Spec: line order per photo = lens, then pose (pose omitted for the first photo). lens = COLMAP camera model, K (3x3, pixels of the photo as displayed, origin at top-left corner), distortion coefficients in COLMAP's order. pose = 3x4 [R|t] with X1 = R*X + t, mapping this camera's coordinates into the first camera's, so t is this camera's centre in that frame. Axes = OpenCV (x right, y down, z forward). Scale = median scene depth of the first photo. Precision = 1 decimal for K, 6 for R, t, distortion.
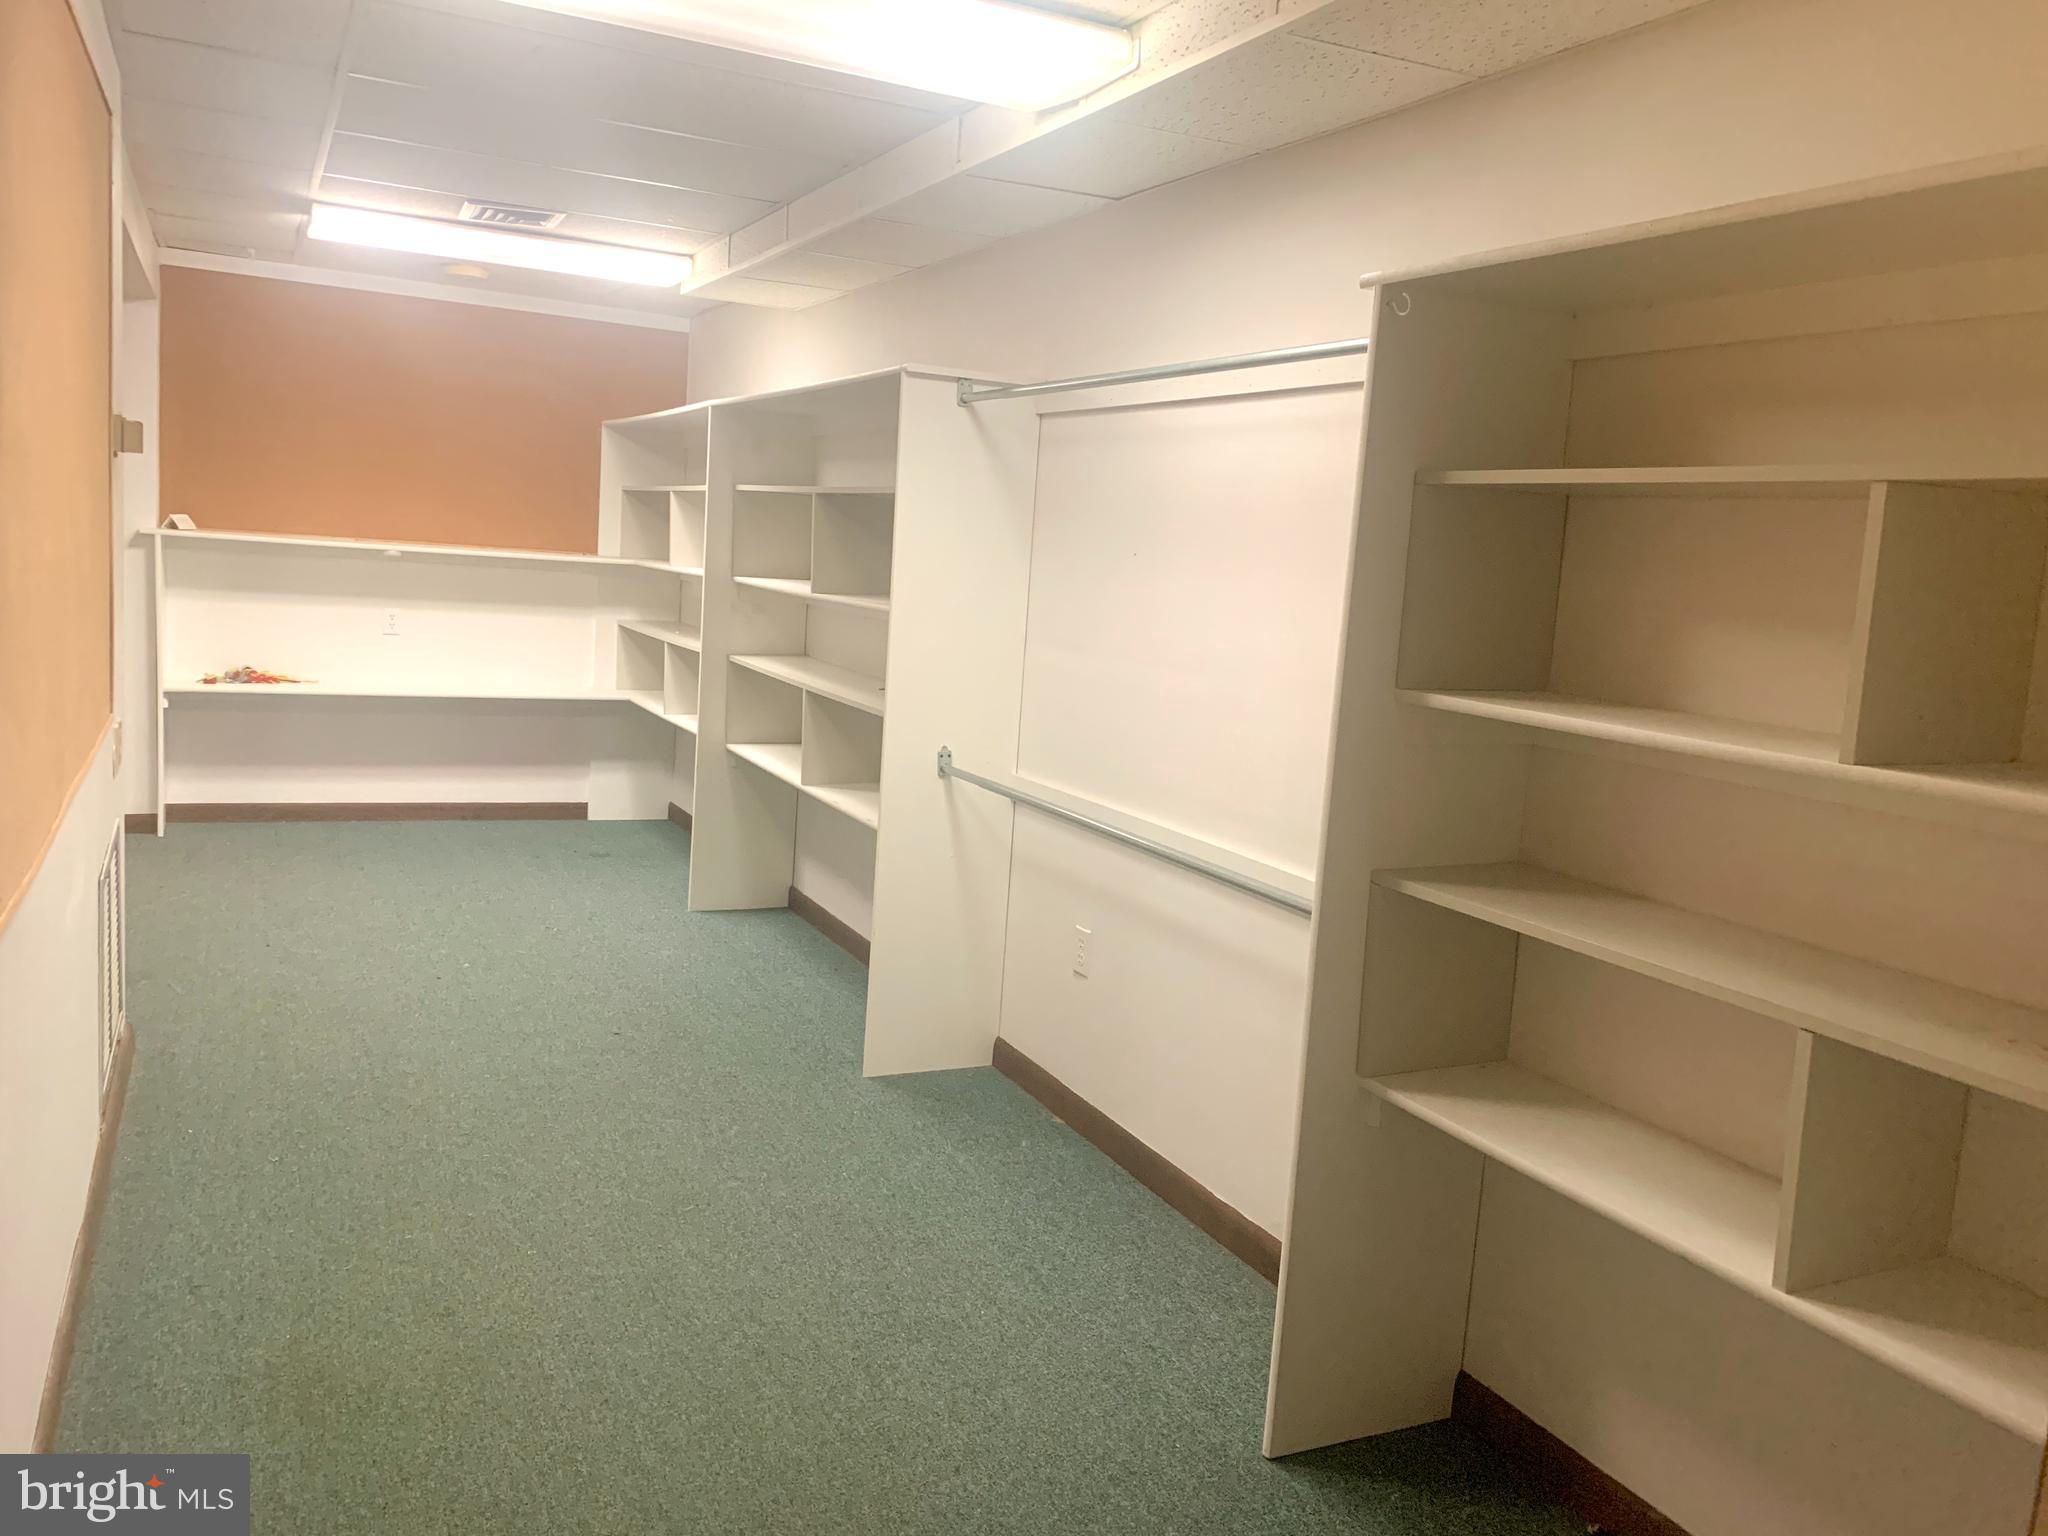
lens RADIAL K [[1557.3, 0, 1024.0], [0, 1557.3, 768.0], [0, 0, 1]] dist [0.082138, -0.127684]
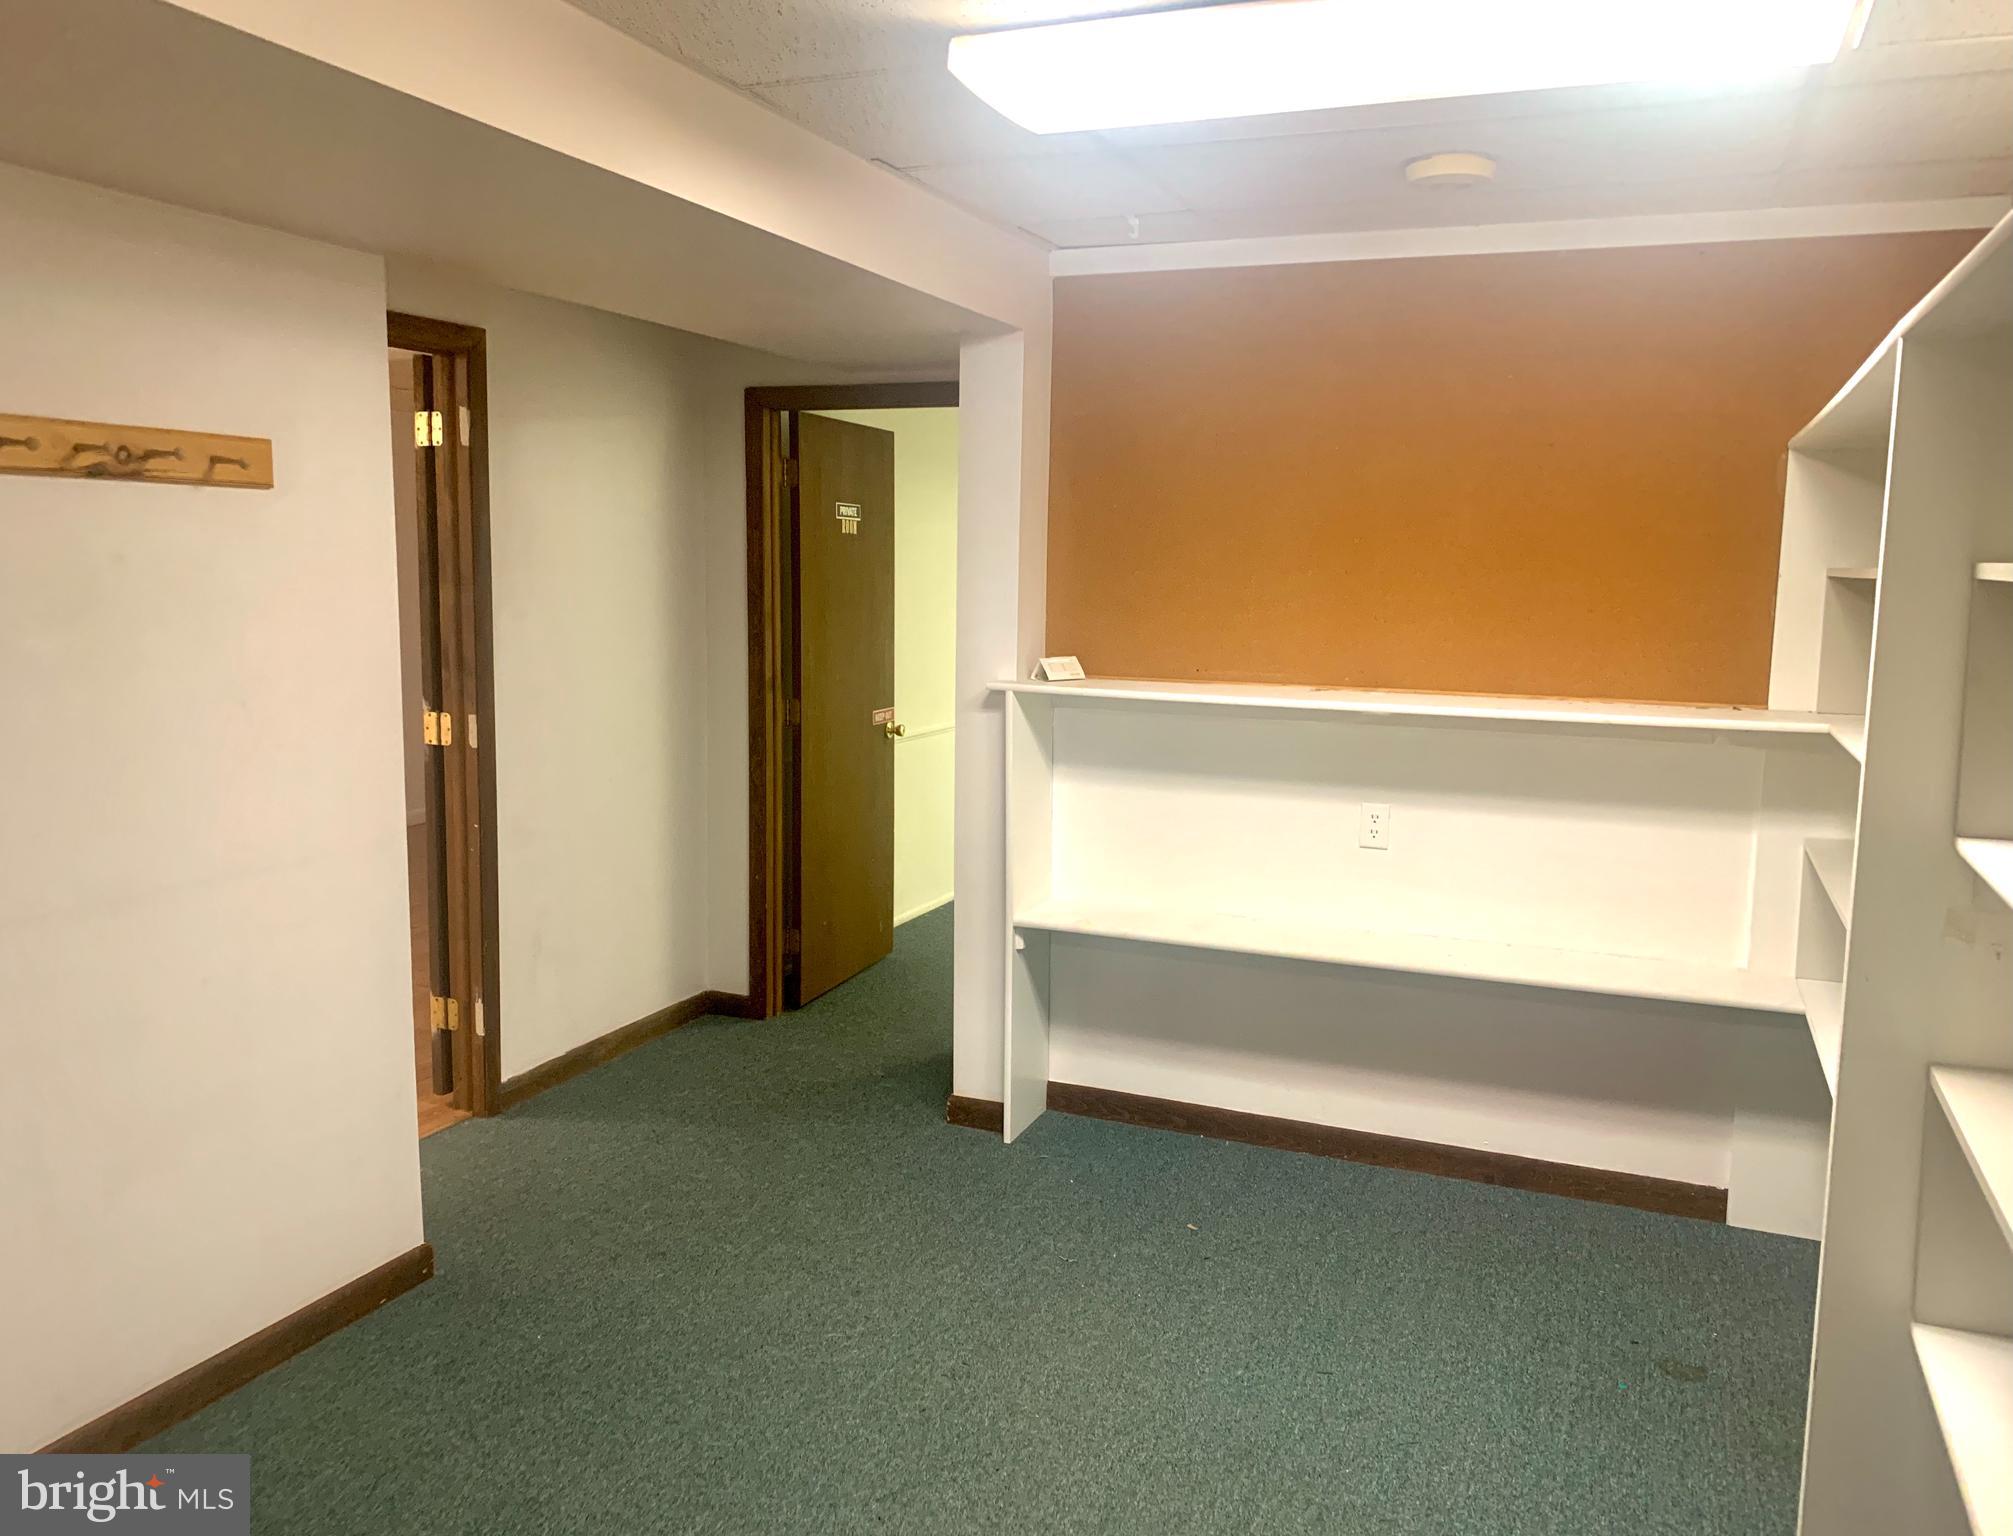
lens RADIAL K [[1564.8, 0, 1006.5], [0, 1564.8, 768.0], [0, 0, 1]] dist [0.056702, -0.000775]
pose [[0.651176, 0.043444, -0.757682, -0.053459], [-0.082361, 0.996509, -0.013645, -0.103123], [0.754444, 0.071289, 0.652481, 0.555777]]
